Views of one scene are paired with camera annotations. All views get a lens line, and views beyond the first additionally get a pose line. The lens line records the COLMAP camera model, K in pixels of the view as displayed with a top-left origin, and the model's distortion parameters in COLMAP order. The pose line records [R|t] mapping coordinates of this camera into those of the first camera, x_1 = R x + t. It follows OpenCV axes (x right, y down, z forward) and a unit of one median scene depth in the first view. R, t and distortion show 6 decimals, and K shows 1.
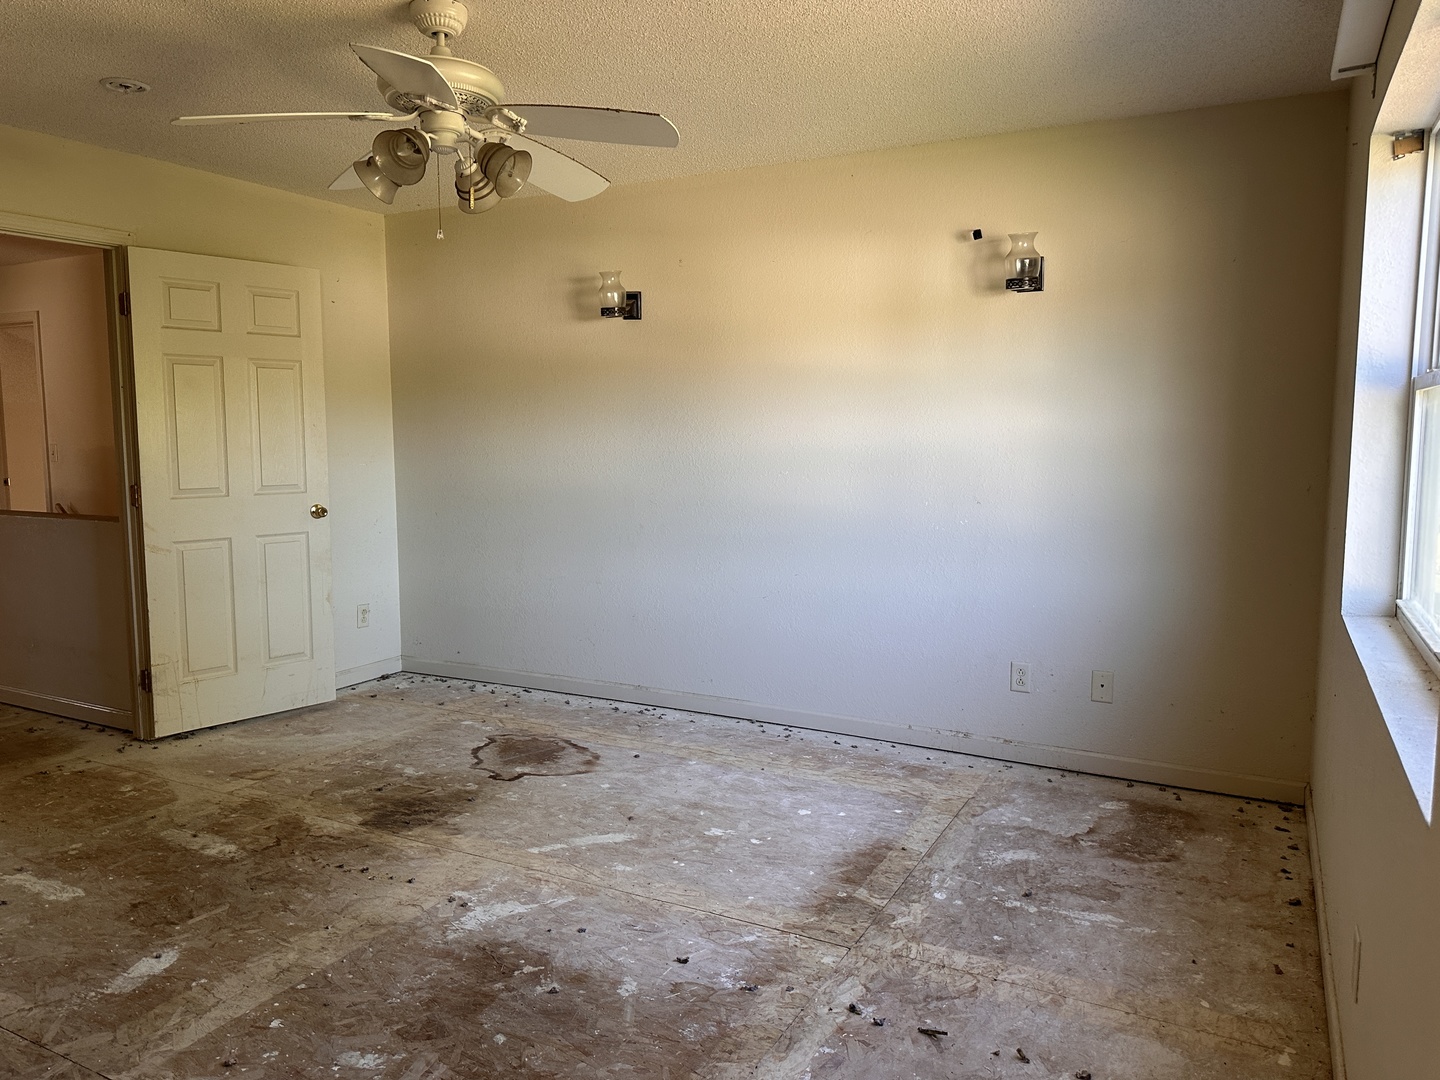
lens RADIAL K [[1022.6, 0, 723.1], [0, 1022.6, 544.4], [0, 0, 1]] dist [0.082723, -0.096854]
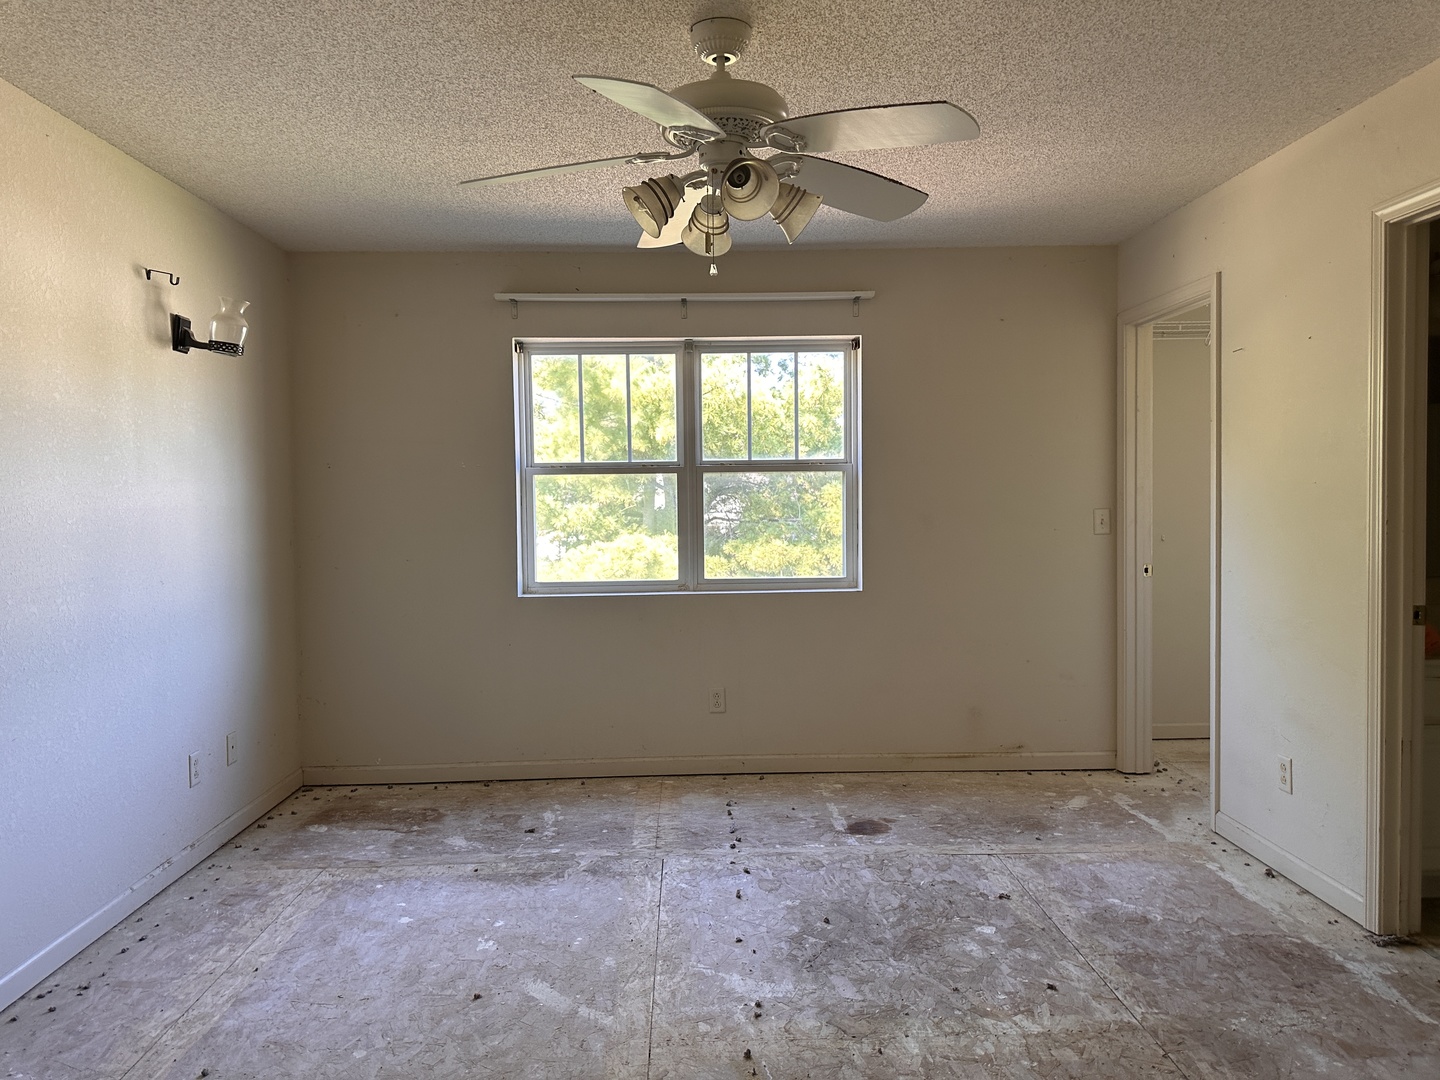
lens RADIAL K [[1022.6, 0, 721.3], [0, 1022.6, 534.5], [0, 0, 1]] dist [0.082723, -0.096854]
pose [[-0.502907, -0.025056, 0.863977, -0.888065], [0.111332, 0.989375, 0.093497, -0.133191], [-0.857140, 0.143208, -0.494774, 1.244648]]
